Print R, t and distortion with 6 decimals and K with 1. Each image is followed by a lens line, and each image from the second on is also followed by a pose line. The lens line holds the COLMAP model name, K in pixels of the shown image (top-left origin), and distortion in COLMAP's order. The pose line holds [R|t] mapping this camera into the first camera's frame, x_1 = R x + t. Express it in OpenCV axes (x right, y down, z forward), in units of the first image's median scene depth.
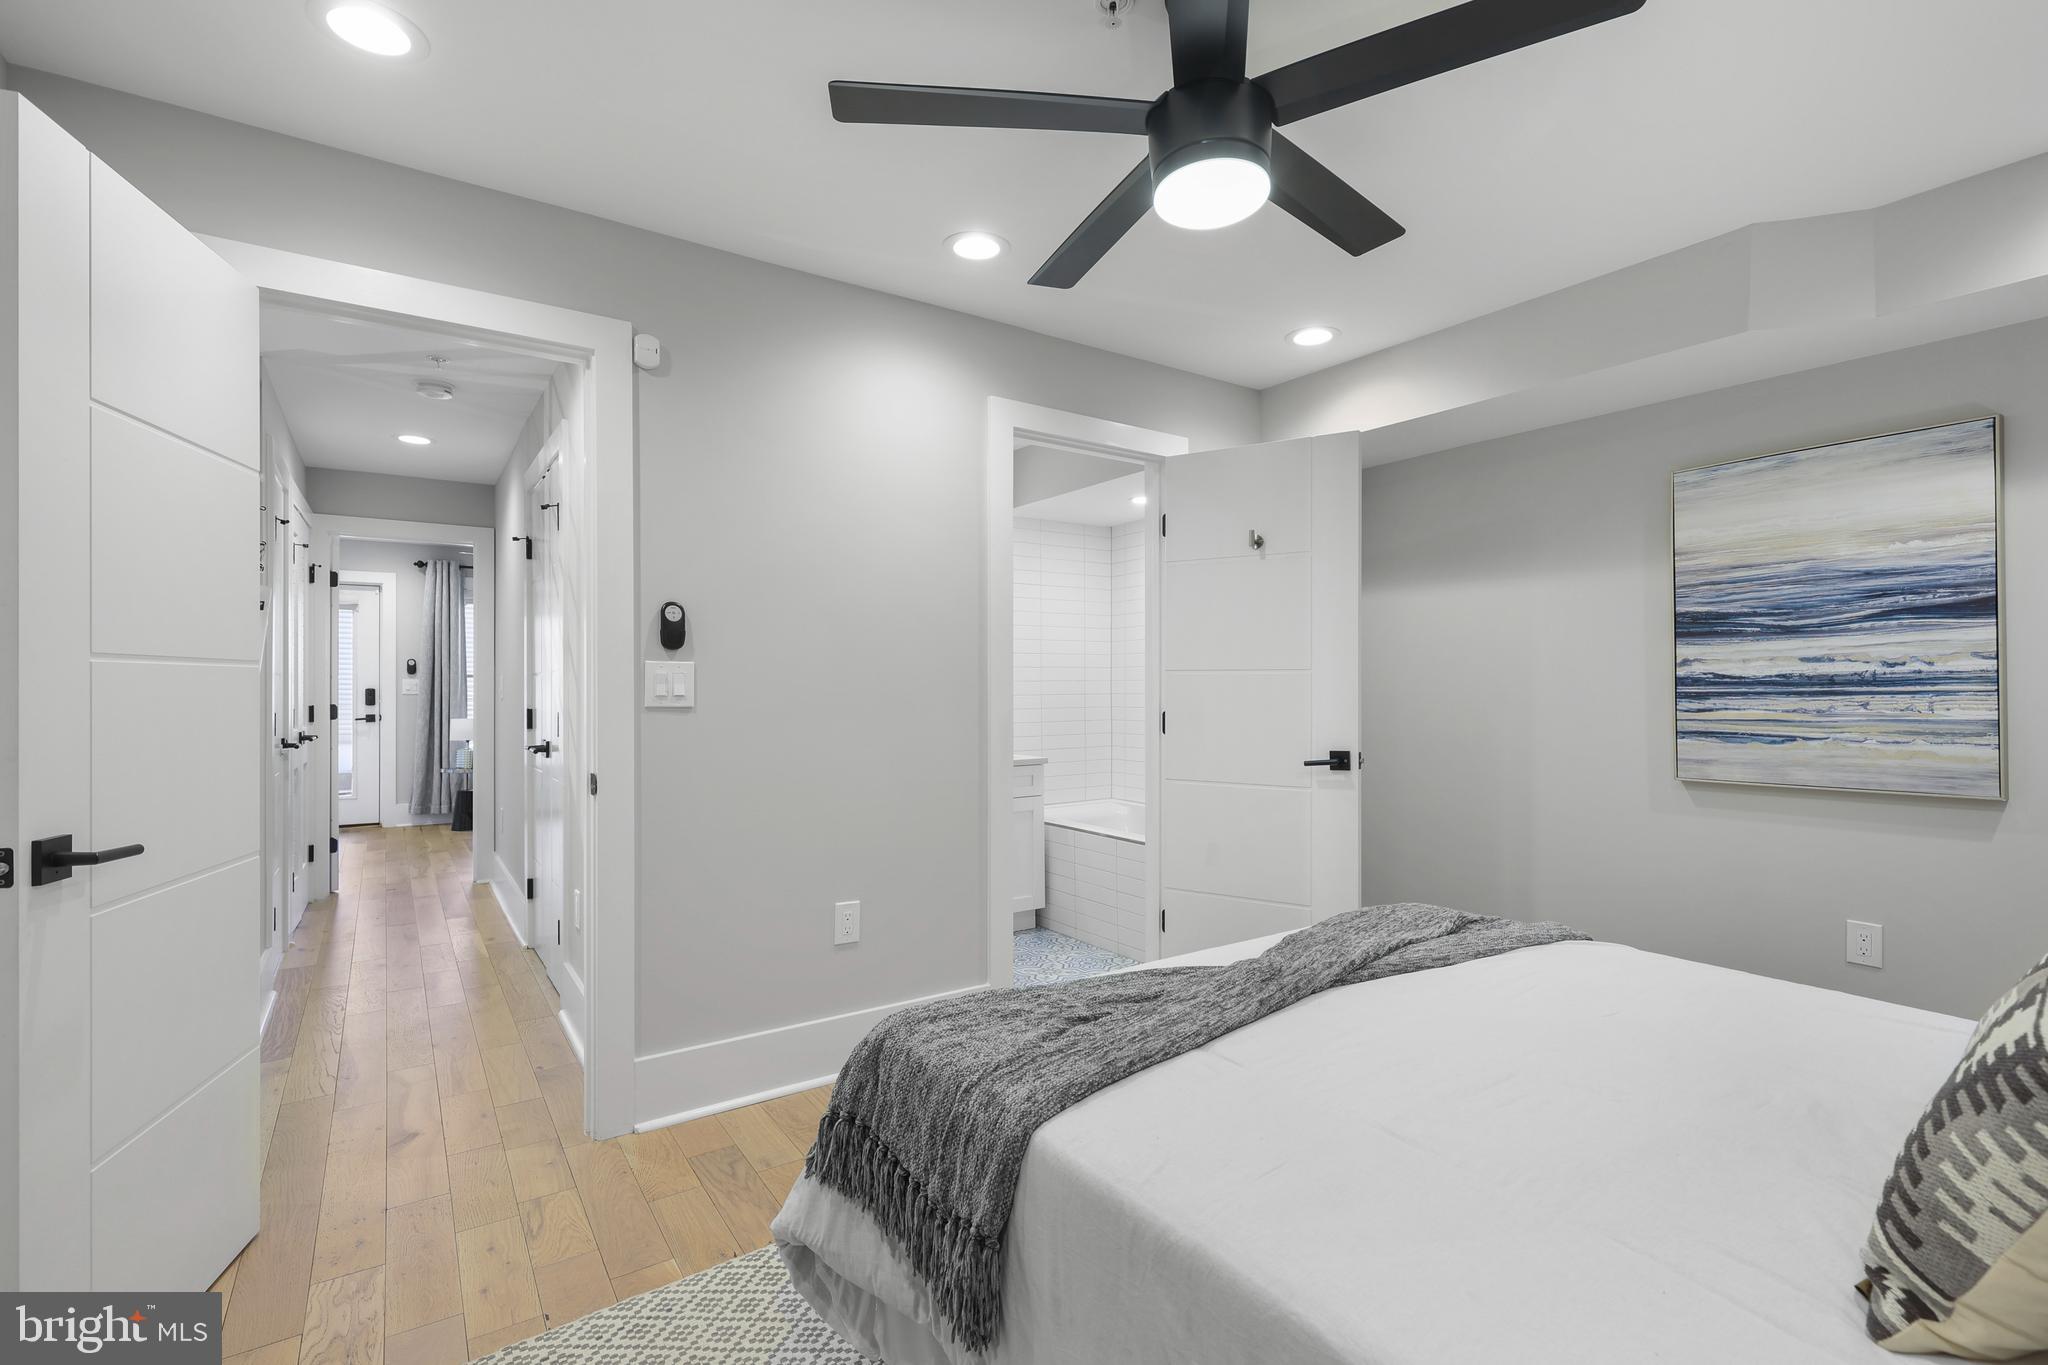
lens RADIAL K [[953.6, 0, 1037.2], [0, 953.6, 680.0], [0, 0, 1]] dist [0.016551, -0.000001]
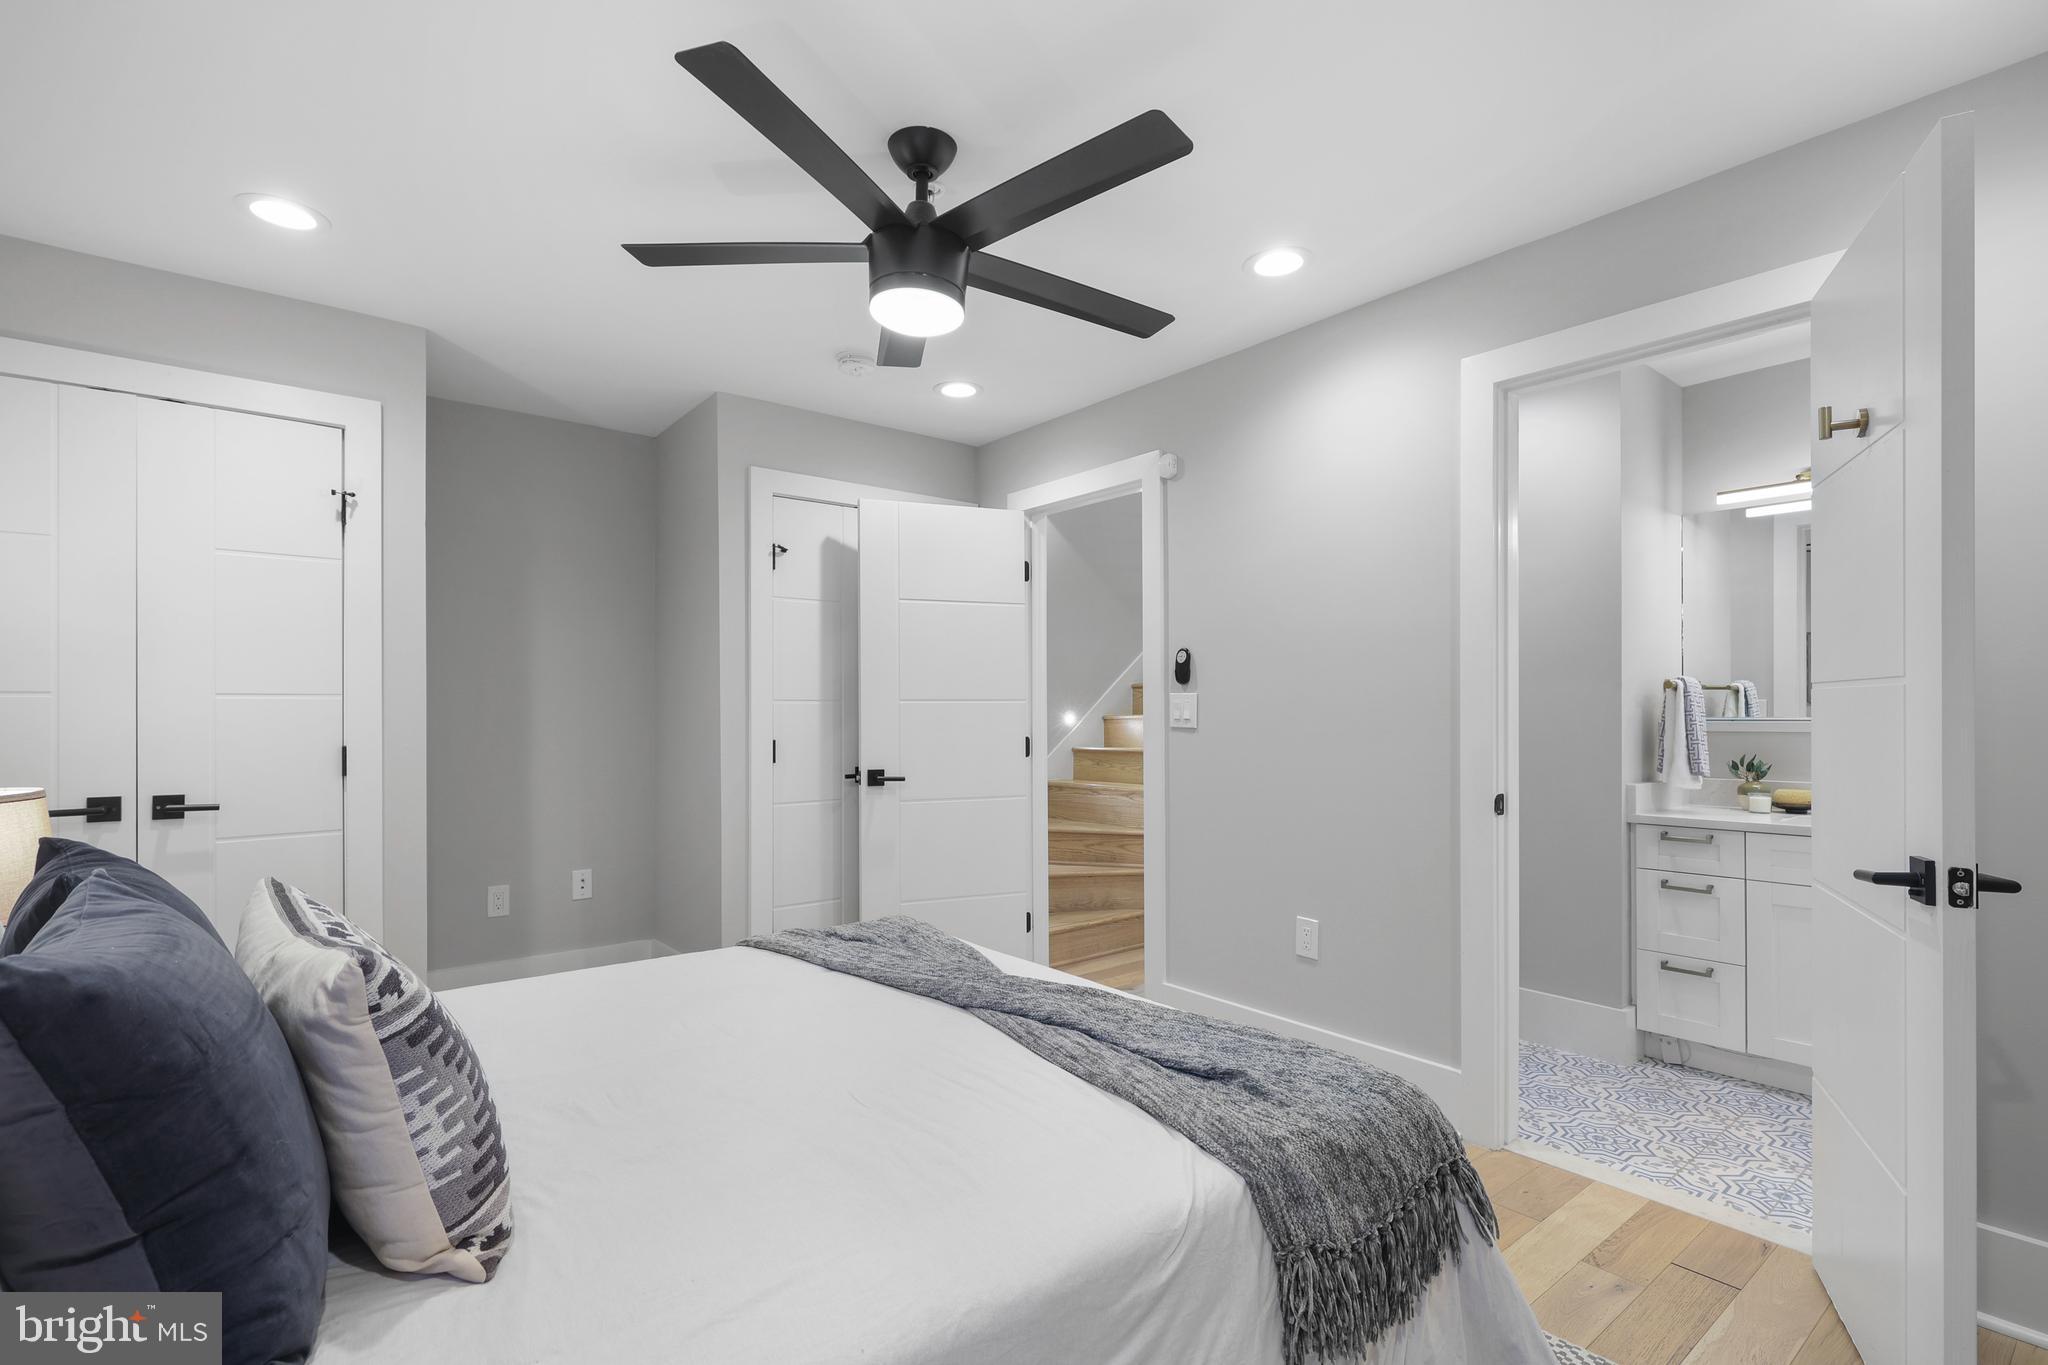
lens RADIAL K [[967.0, 0, 1020.5], [0, 967.0, 704.9], [0, 0, 1]] dist [0.001757, 0.000748]
pose [[0.060021, -0.004239, -0.998188, 0.948513], [0.010104, 0.999942, -0.003639, -0.000714], [0.998146, -0.009868, 0.060060, 0.703545]]
